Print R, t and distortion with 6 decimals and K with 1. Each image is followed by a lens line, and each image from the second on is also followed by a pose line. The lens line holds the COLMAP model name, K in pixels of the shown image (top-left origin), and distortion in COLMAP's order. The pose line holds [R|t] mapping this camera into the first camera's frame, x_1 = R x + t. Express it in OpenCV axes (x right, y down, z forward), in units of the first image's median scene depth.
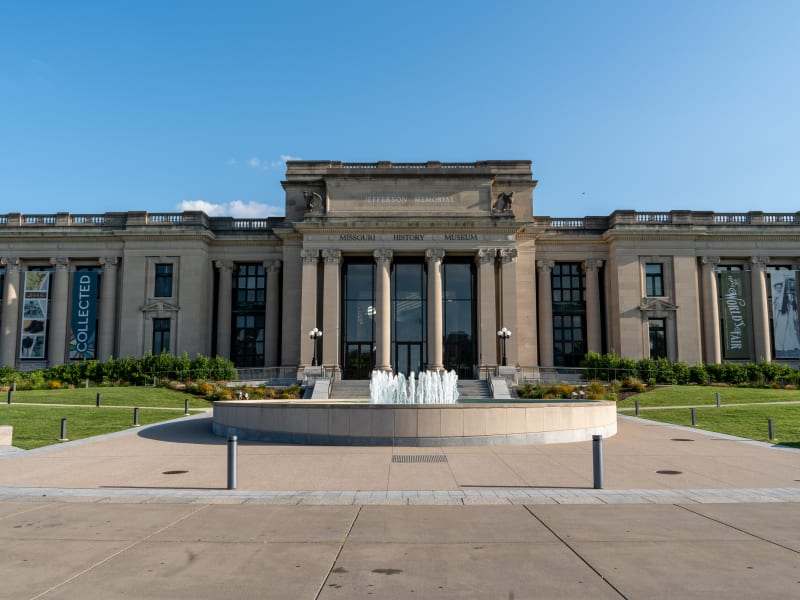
lens RADIAL K [[685.0, 0, 387.2], [0, 685.0, 283.3], [0, 0, 1]] dist [0.012112, -0.003611]
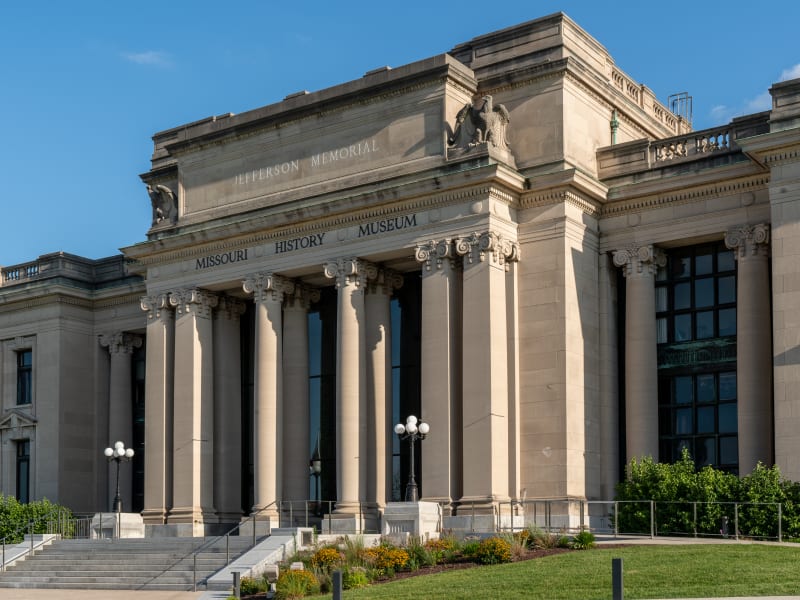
lens RADIAL K [[1150.4, 0, 392.0], [0, 1150.4, 467.6], [0, 0, 1]] dist [0.023611, 0.000000]
pose [[0.830943, -0.046366, -0.554422, 0.515365], [0.091780, 0.994292, 0.054404, 0.051025], [0.548735, -0.096092, 0.830455, 0.338935]]
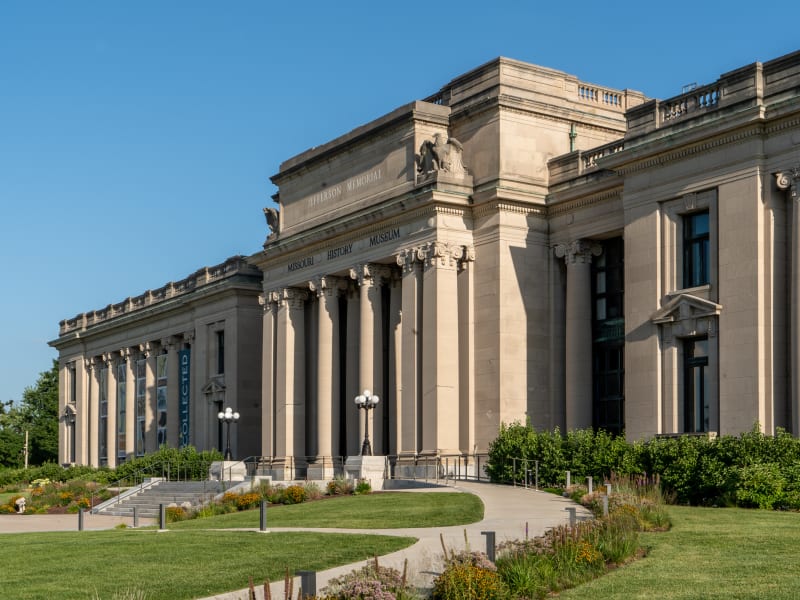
lens RADIAL K [[1182.1, 0, 371.3], [0, 1182.1, 417.8], [0, 0, 1]] dist [0.008180, 0.000000]
pose [[0.546698, -0.046219, -0.836053, 0.912978], [0.126427, 0.991585, 0.027854, 0.054791], [0.827730, -0.120927, 0.547941, 0.409057]]
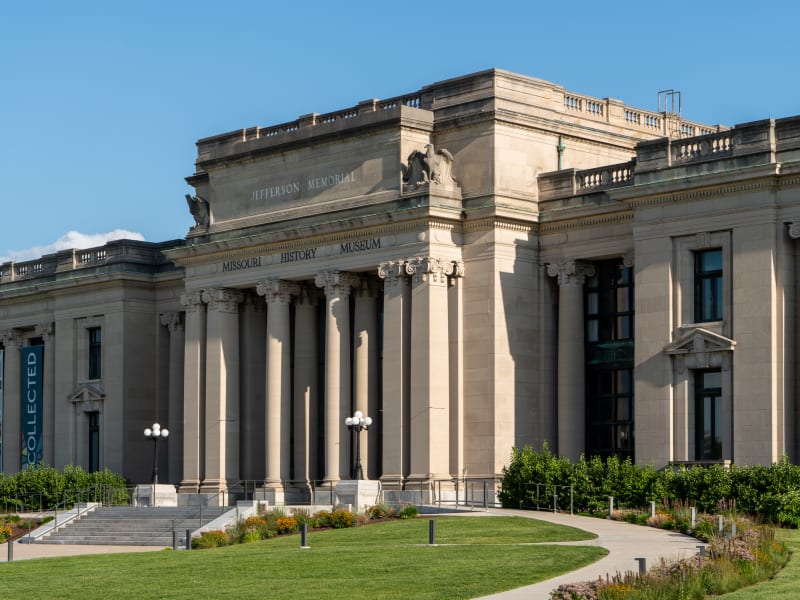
lens RADIAL K [[1817.2, 0, 349.9], [0, 1817.2, 370.2], [0, 0, 1]] dist [0.022258, 0.000000]
pose [[0.688762, -0.057108, -0.722735, 1.113870], [0.108772, 0.993749, 0.025136, -0.005399], [0.716782, -0.095926, 0.690668, -0.015589]]
